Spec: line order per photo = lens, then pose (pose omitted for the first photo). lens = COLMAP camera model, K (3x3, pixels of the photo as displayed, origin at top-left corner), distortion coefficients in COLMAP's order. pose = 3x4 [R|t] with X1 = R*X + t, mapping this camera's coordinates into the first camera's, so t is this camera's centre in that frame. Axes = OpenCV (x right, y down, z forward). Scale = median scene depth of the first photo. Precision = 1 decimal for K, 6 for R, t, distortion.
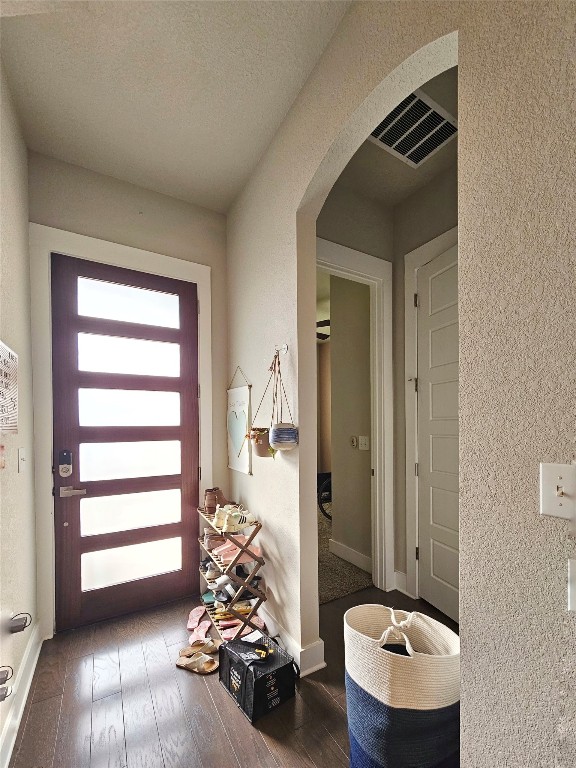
lens RADIAL K [[330.0, 0, 288.2], [0, 330.0, 429.4], [0, 0, 1]] dist [0.001211, 0.001100]
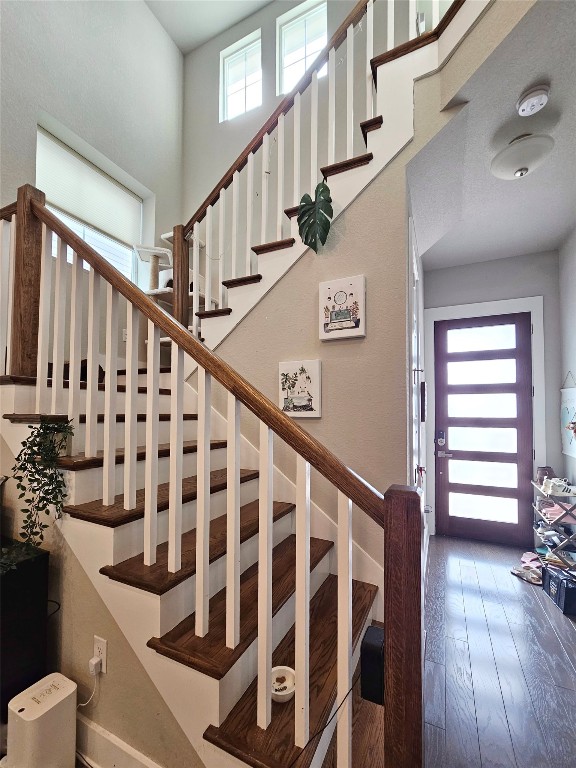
lens RADIAL K [[330.0, 0, 290.7], [0, 330.0, 402.6], [0, 0, 1]] dist [0.001211, 0.001100]
pose [[0.580655, -0.011958, -0.814062, 0.278338], [-0.016670, 0.999508, -0.026573, -0.024064], [0.813979, 0.029001, 0.580170, -0.639163]]
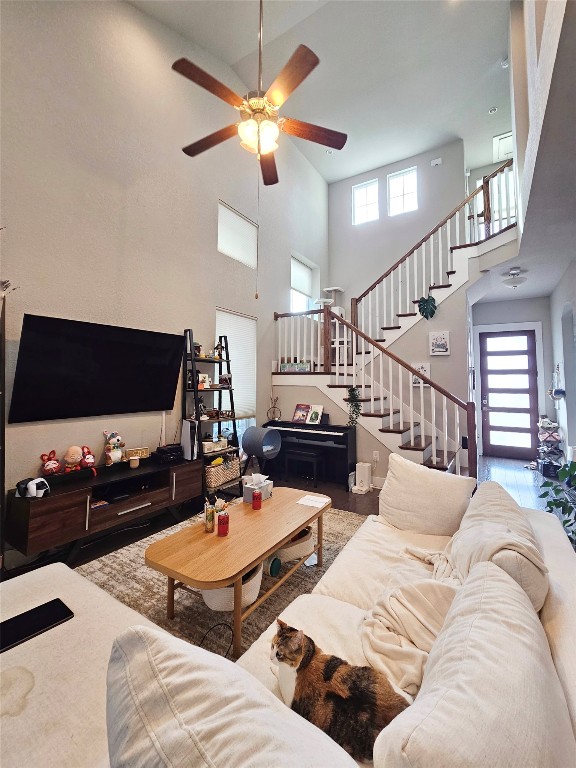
lens RADIAL K [[330.0, 0, 290.4], [0, 330.0, 360.6], [0, 0, 1]] dist [0.001211, 0.001100]
pose [[0.482411, -0.047750, -0.874643, 1.104276], [-0.021017, 0.997595, -0.066054, -0.018013], [0.875693, 0.050247, 0.480247, -1.975193]]
